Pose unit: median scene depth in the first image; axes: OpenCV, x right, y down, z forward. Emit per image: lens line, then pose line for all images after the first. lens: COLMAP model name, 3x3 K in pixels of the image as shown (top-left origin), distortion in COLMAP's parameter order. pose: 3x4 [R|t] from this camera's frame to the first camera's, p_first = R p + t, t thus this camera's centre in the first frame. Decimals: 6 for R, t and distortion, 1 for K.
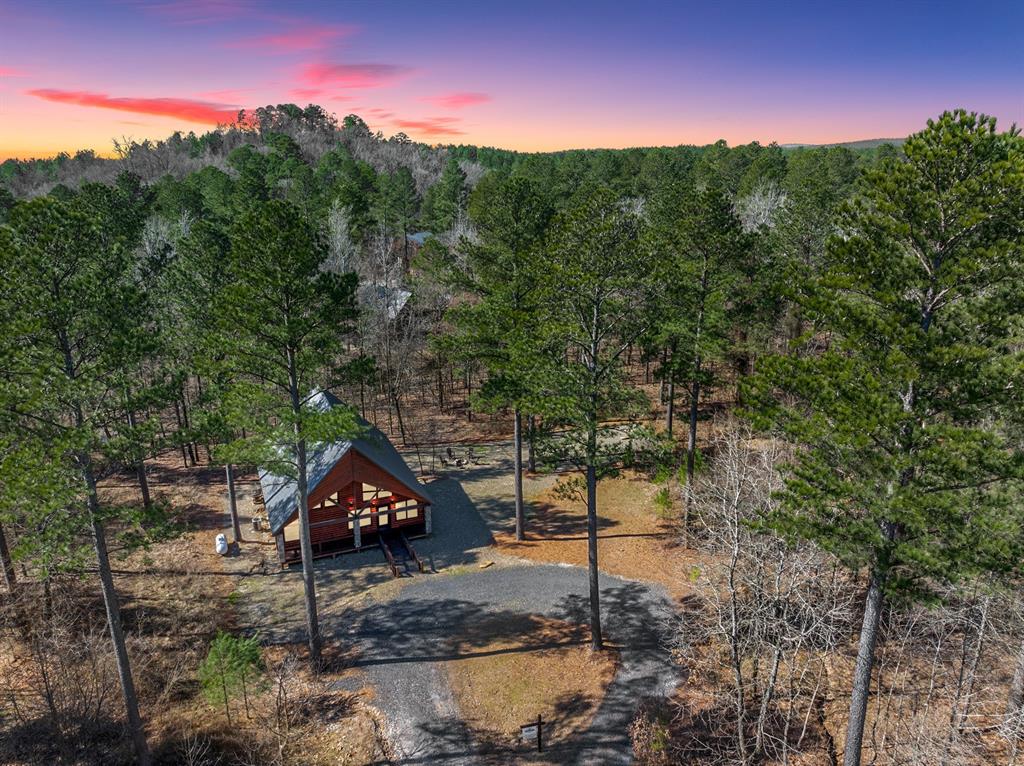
lens RADIAL K [[729.7, 0, 512.0], [0, 729.7, 383.0], [0, 0, 1]] dist [-0.026051, -0.002352]
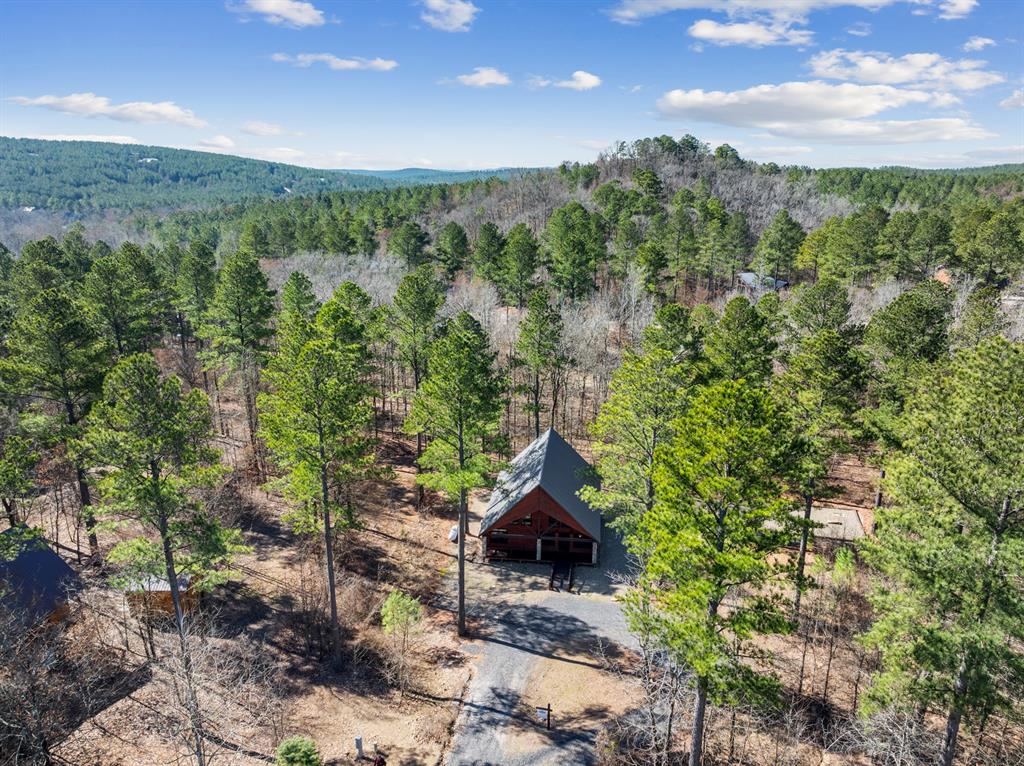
lens RADIAL K [[729.7, 0, 512.0], [0, 729.7, 383.0], [0, 0, 1]] dist [-0.026051, -0.002352]
pose [[0.867687, 0.143430, -0.475970, 0.397132], [-0.147463, 0.988640, 0.029096, -0.148901], [0.474736, 0.044941, 0.878980, -0.243954]]
